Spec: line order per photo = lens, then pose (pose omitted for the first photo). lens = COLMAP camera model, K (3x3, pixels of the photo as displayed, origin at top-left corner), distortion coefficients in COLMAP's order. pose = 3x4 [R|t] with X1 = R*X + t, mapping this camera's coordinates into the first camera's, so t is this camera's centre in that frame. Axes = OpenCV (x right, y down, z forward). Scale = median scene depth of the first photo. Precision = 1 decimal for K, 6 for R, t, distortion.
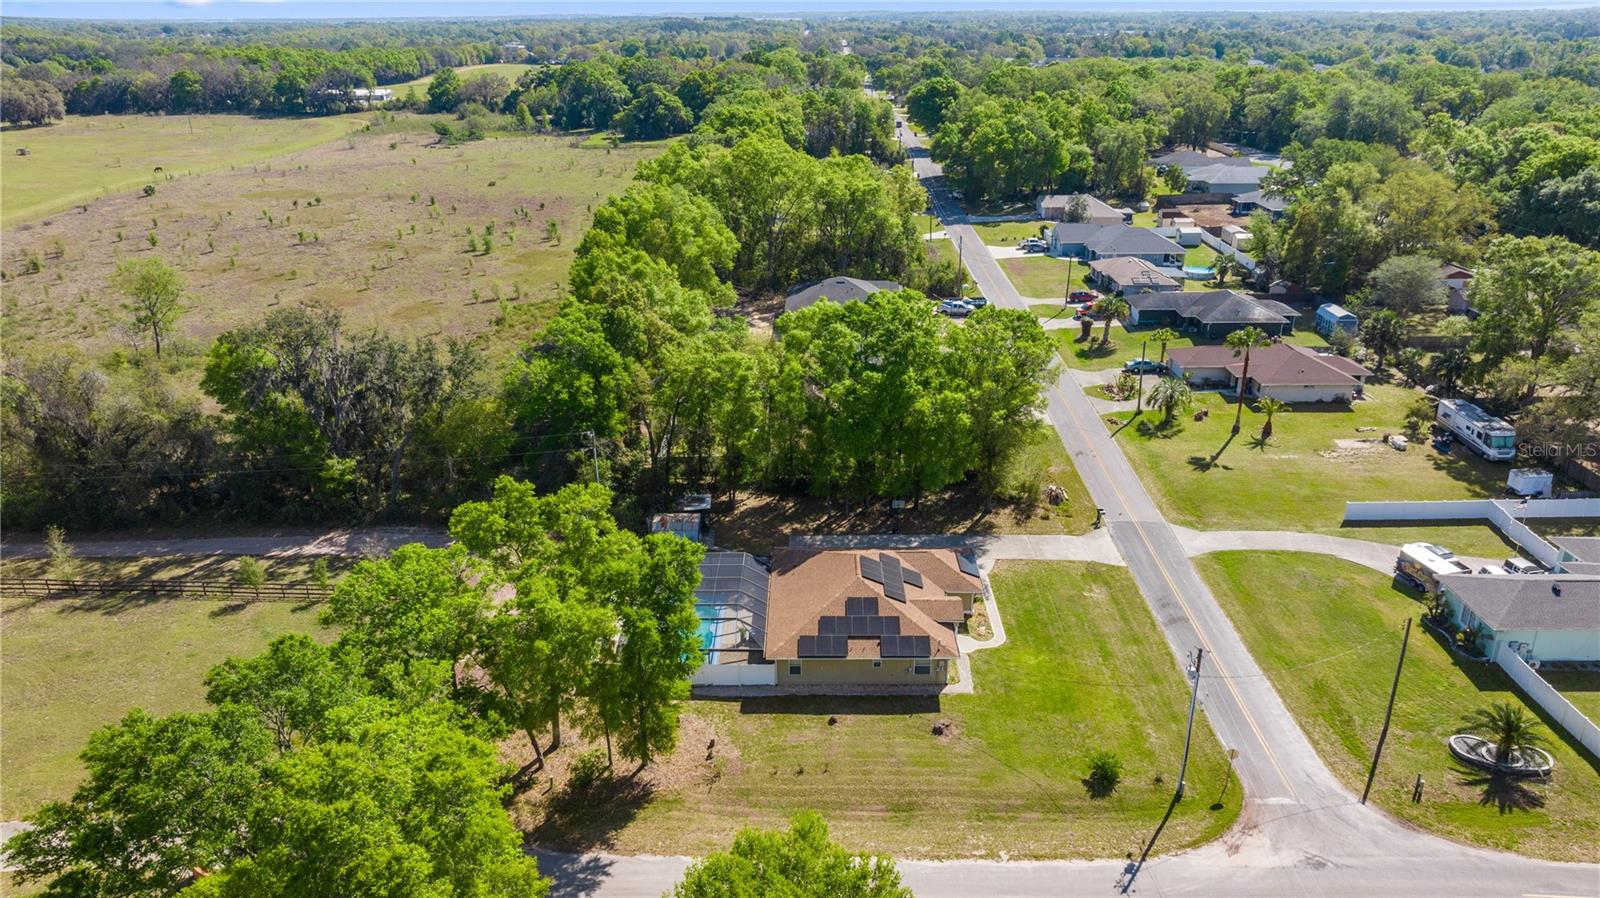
lens RADIAL K [[1120.6, 0, 809.0], [0, 1120.6, 450.6], [0, 0, 1]] dist [-0.040487, 0.048100]
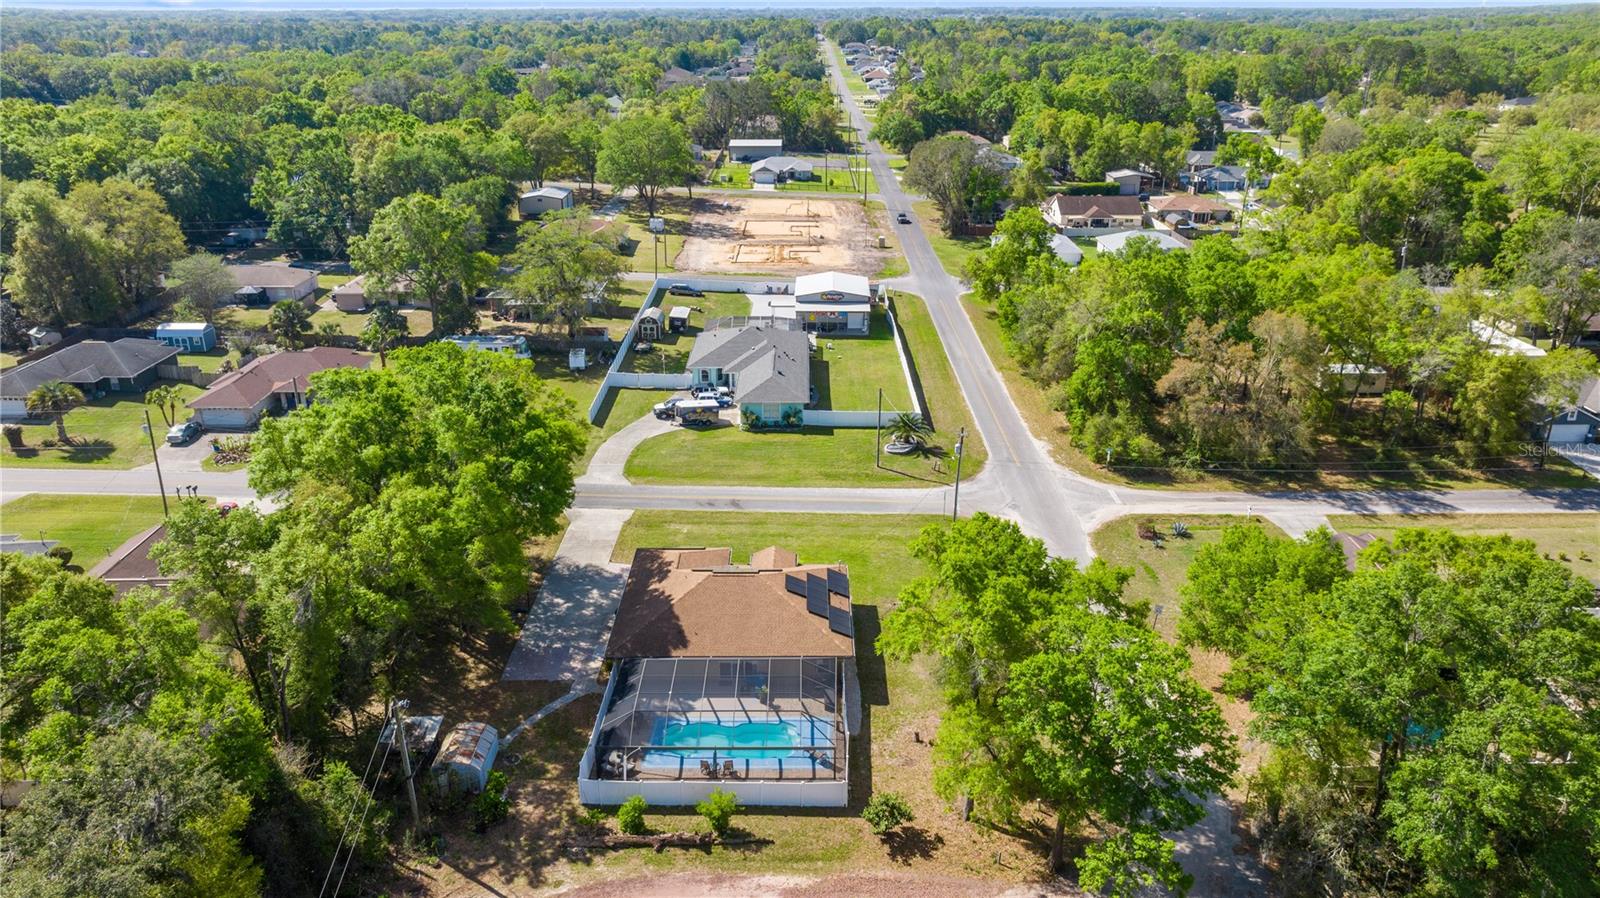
lens RADIAL K [[1120.6, 0, 809.0], [0, 1120.6, 450.6], [0, 0, 1]] dist [-0.040487, 0.048100]
pose [[-0.007850, -0.364954, 0.930992, -0.811936], [0.364940, 0.865760, 0.342460, -0.296335], [-0.930998, 0.342445, 0.126391, 0.765814]]
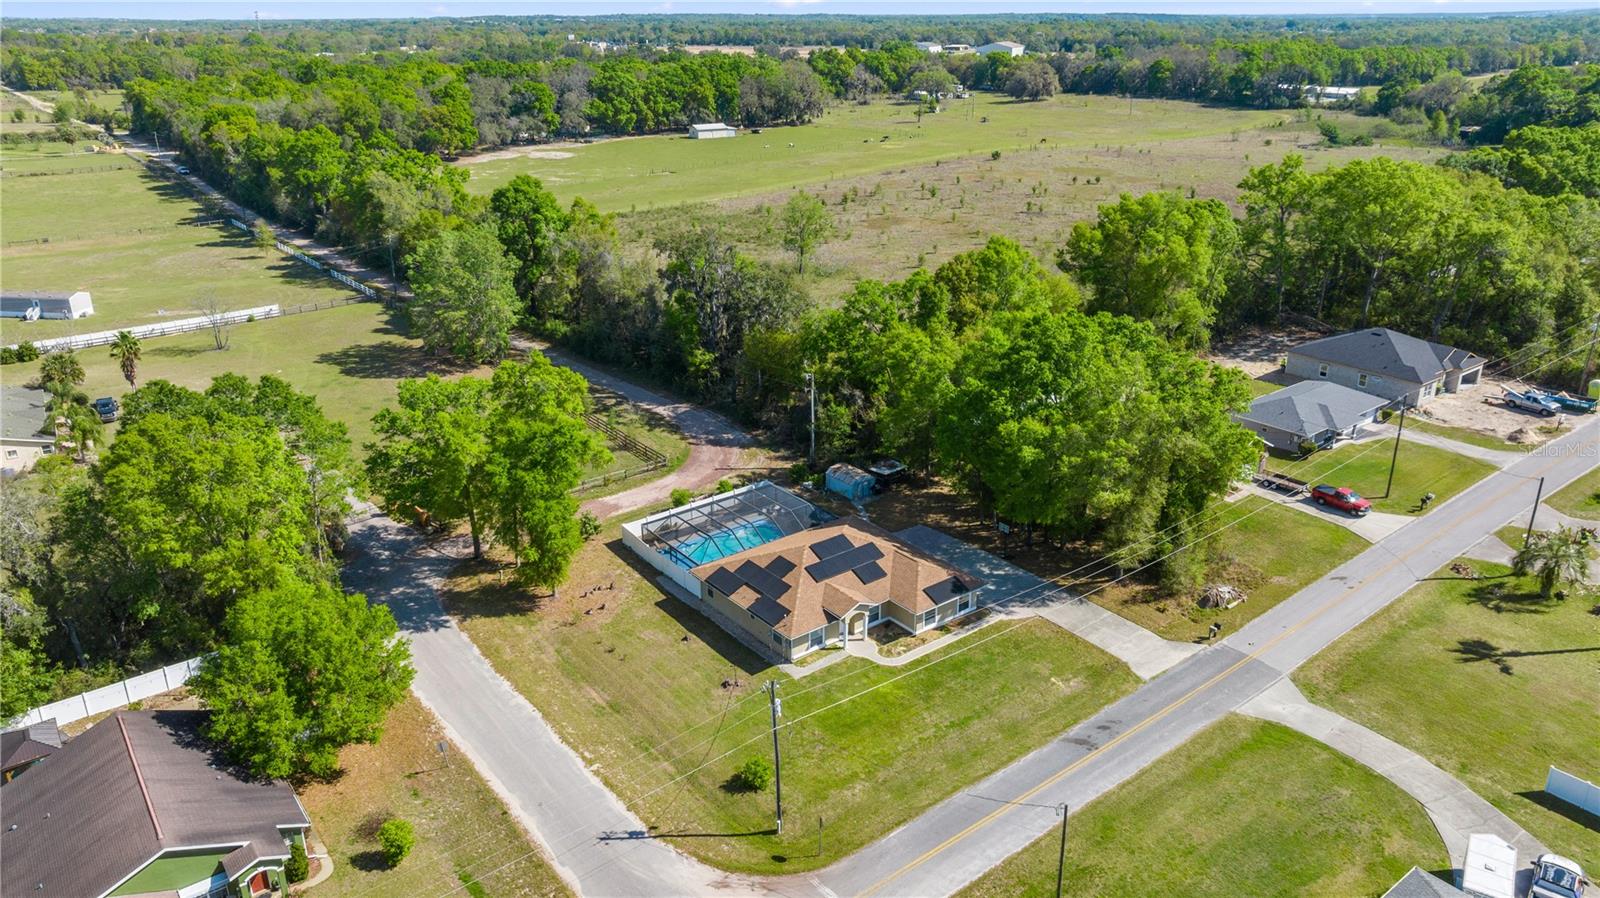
lens RADIAL K [[1120.6, 0, 809.0], [0, 1120.6, 450.6], [0, 0, 1]] dist [-0.040487, 0.048100]
pose [[0.620325, 0.289585, -0.728929, 0.761720], [-0.286524, 0.948784, 0.133093, -0.109138], [0.730138, 0.126295, 0.671527, 0.270479]]
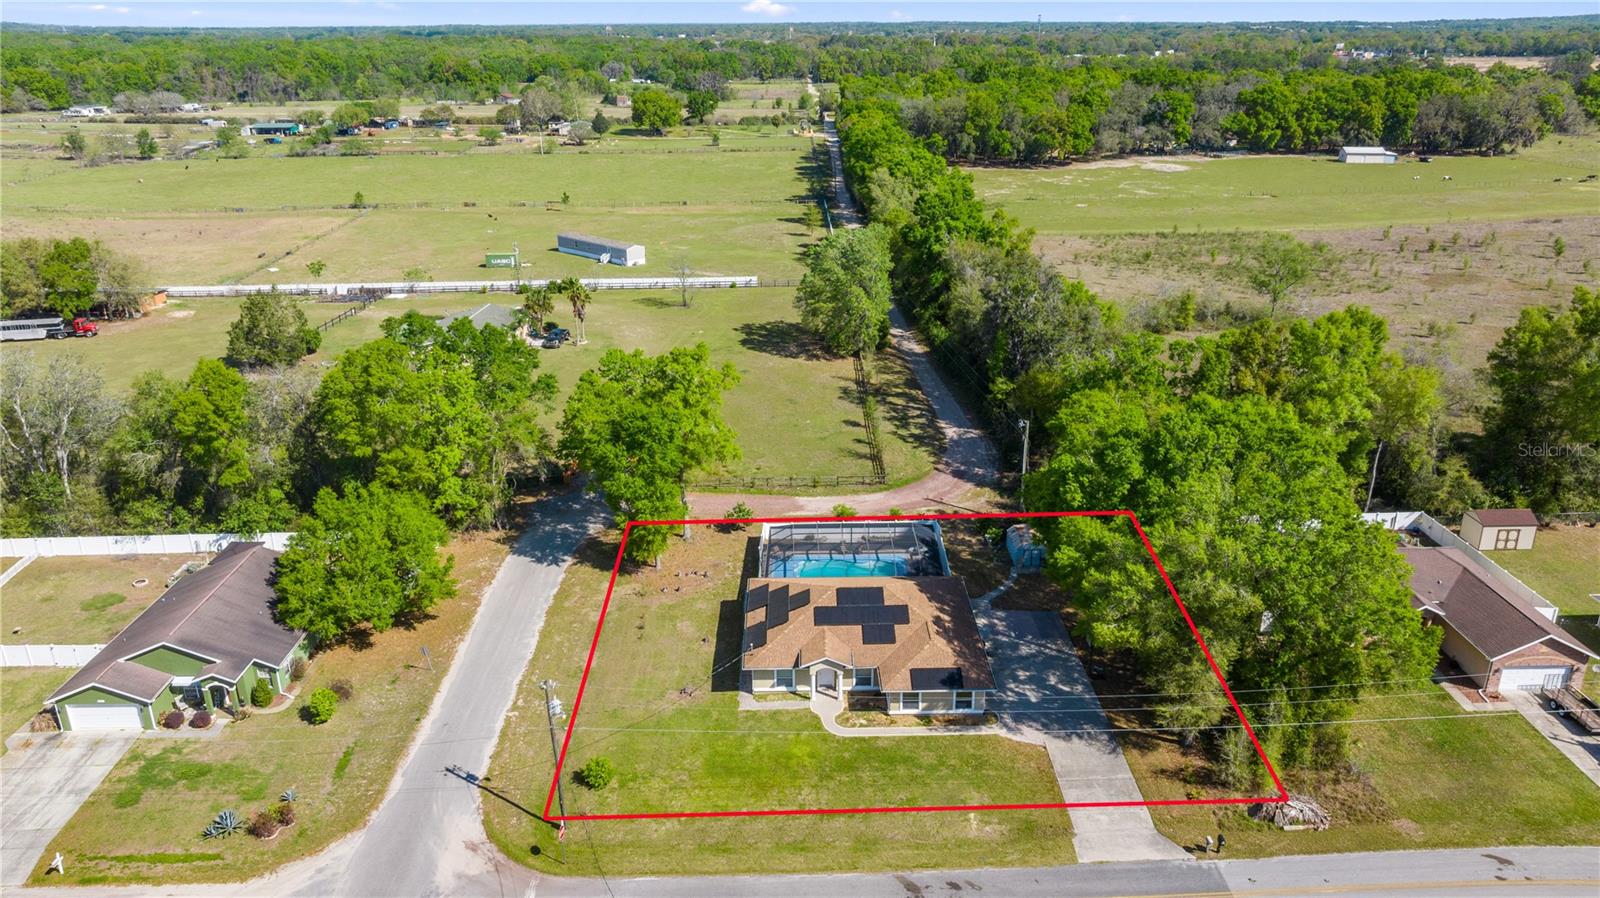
lens RADIAL K [[1120.6, 0, 809.0], [0, 1120.6, 450.6], [0, 0, 1]] dist [-0.040487, 0.048100]
pose [[0.021964, 0.364328, -0.931012, 0.903798], [-0.361292, 0.871195, 0.332396, -0.308672], [0.932194, 0.329066, 0.150764, 0.756694]]
